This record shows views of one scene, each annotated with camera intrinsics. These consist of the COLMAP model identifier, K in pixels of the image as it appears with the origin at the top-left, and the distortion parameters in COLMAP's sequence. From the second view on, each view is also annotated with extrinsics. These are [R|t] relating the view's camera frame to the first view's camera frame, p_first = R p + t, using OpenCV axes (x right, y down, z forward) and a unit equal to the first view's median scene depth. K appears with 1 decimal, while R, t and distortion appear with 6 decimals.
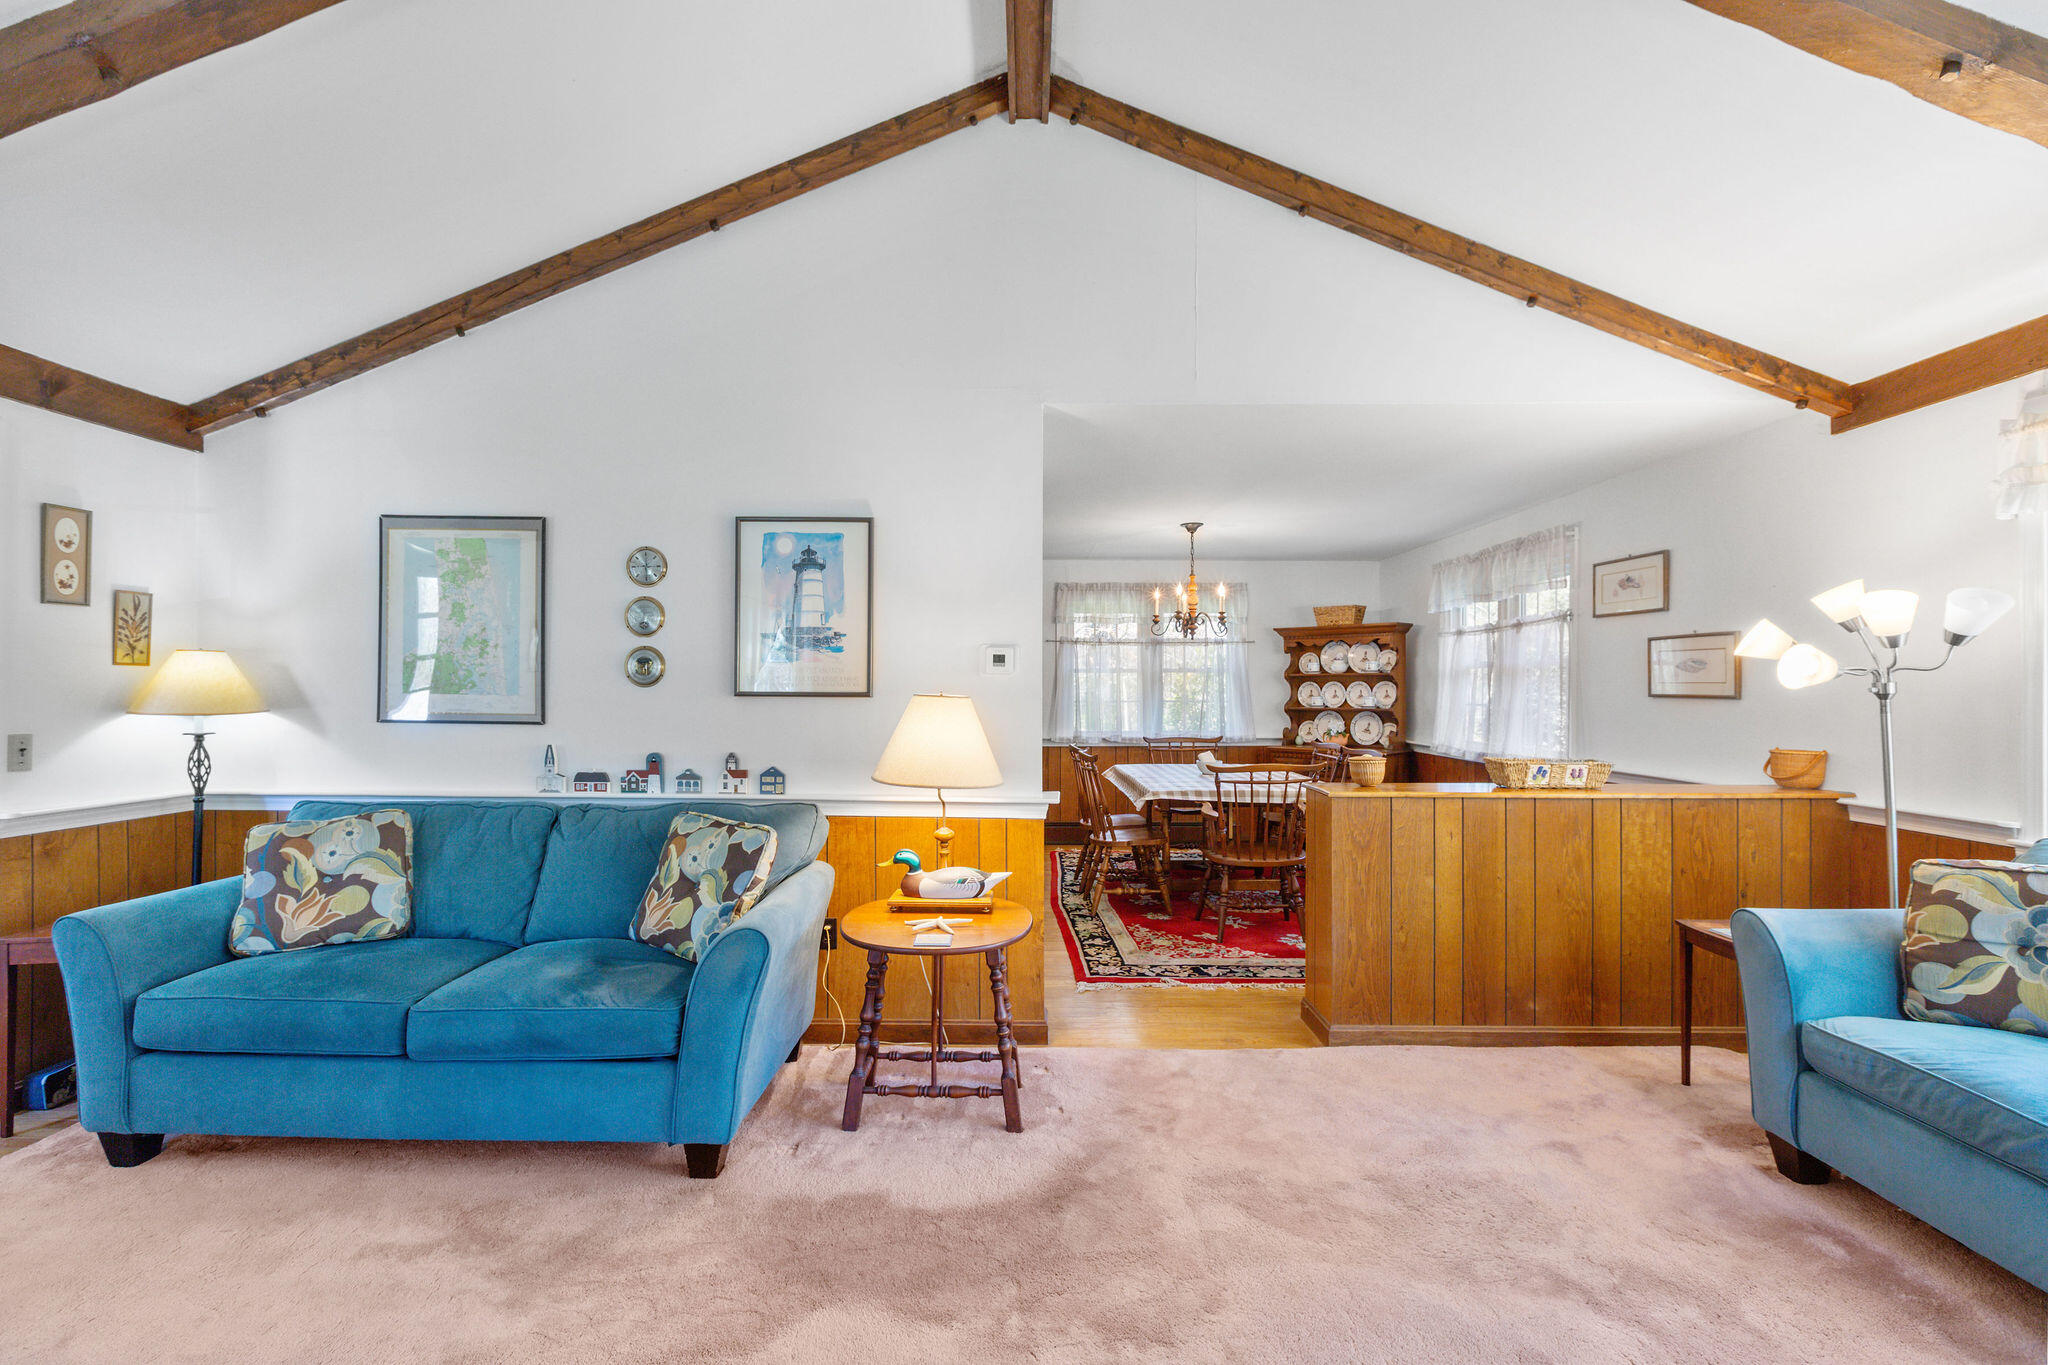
lens RADIAL K [[919.3, 0, 1026.6], [0, 919.3, 681.4], [0, 0, 1]] dist [0.002073, -0.000105]
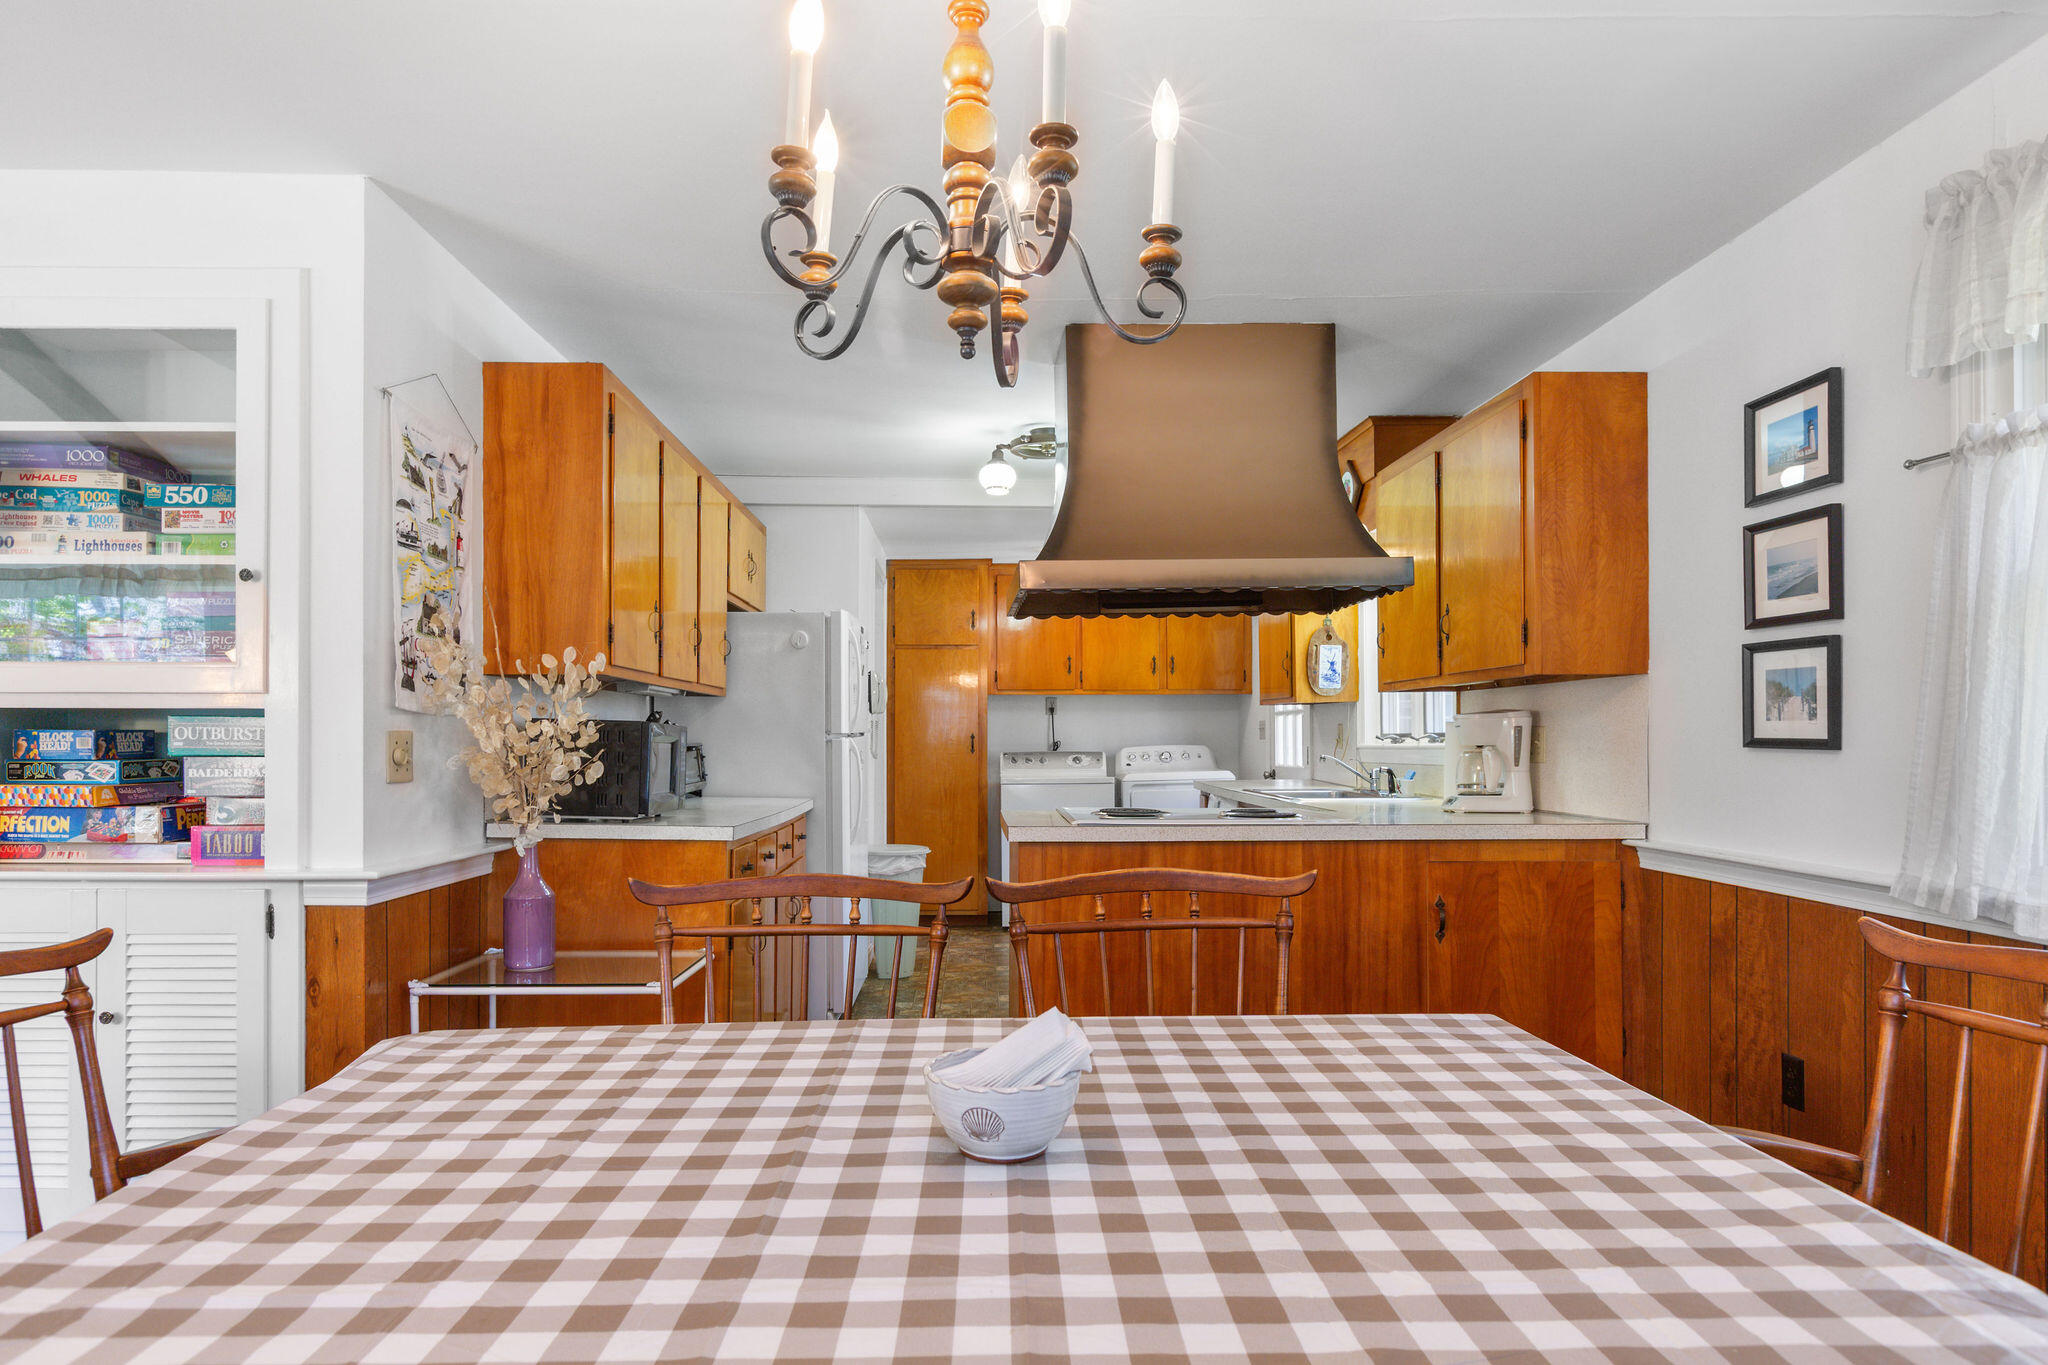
lens RADIAL K [[1193.8, 0, 1001.3], [0, 1193.8, 739.6], [0, 0, 1]] dist [-0.007772, 0.001540]
pose [[0.014866, -0.002222, -0.999887, 0.342080], [0.007363, 0.999971, -0.002113, 0.025545], [0.999862, -0.007330, 0.014882, 0.821922]]
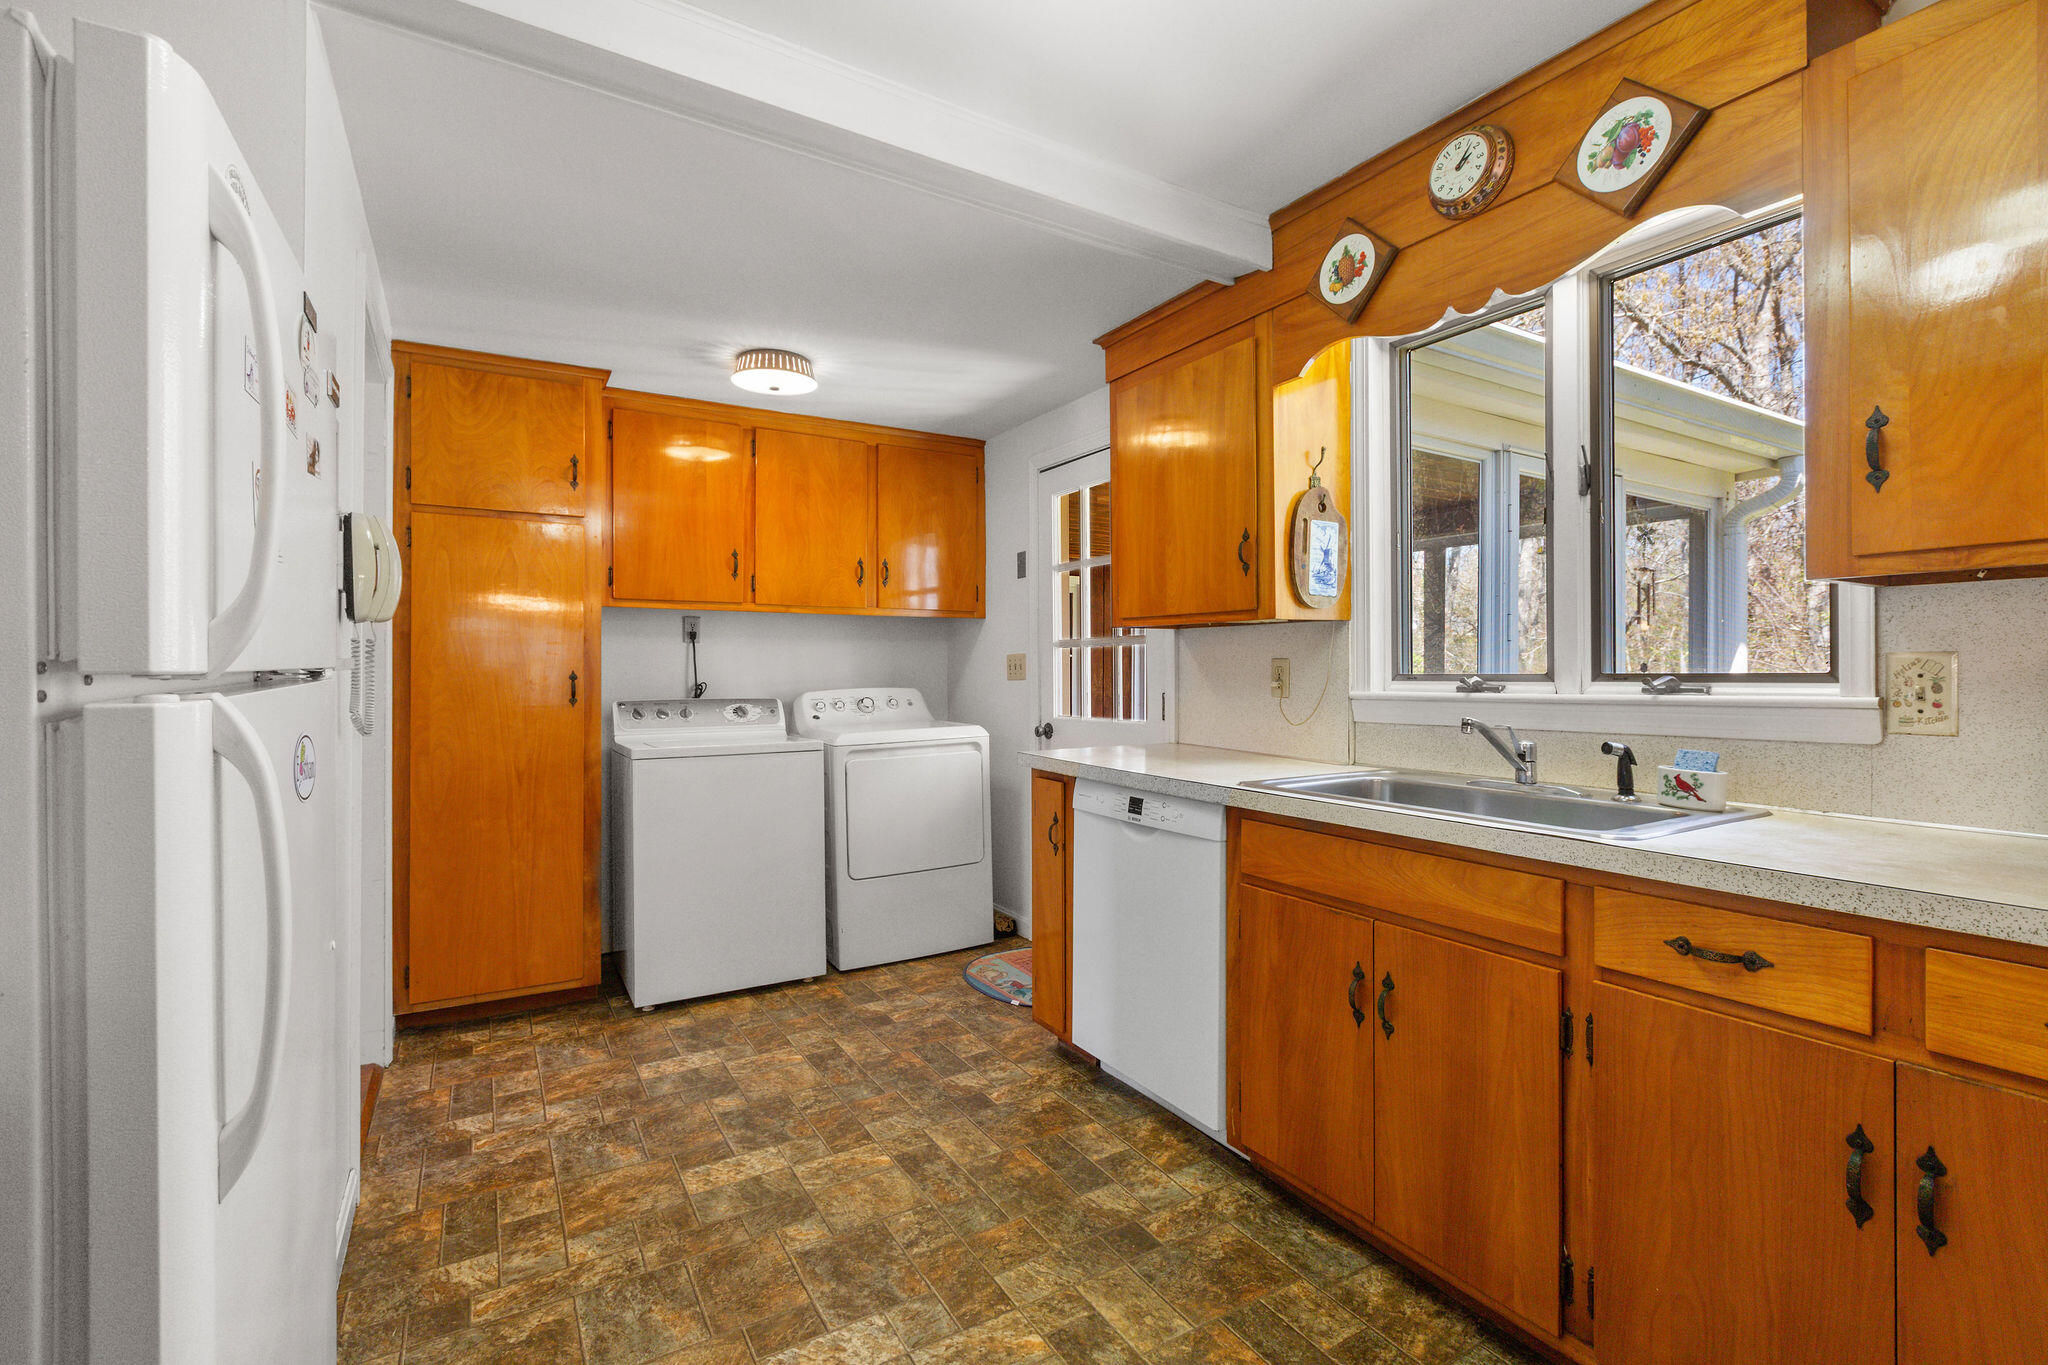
lens RADIAL K [[919.3, 0, 1017.7], [0, 919.3, 673.0], [0, 0, 1]] dist [0.002073, -0.000105]
pose [[0.501369, -0.003867, -0.865225, -0.192922], [0.007145, 0.999974, -0.000329, 0.020414], [0.865204, -0.006017, 0.501383, 0.774036]]
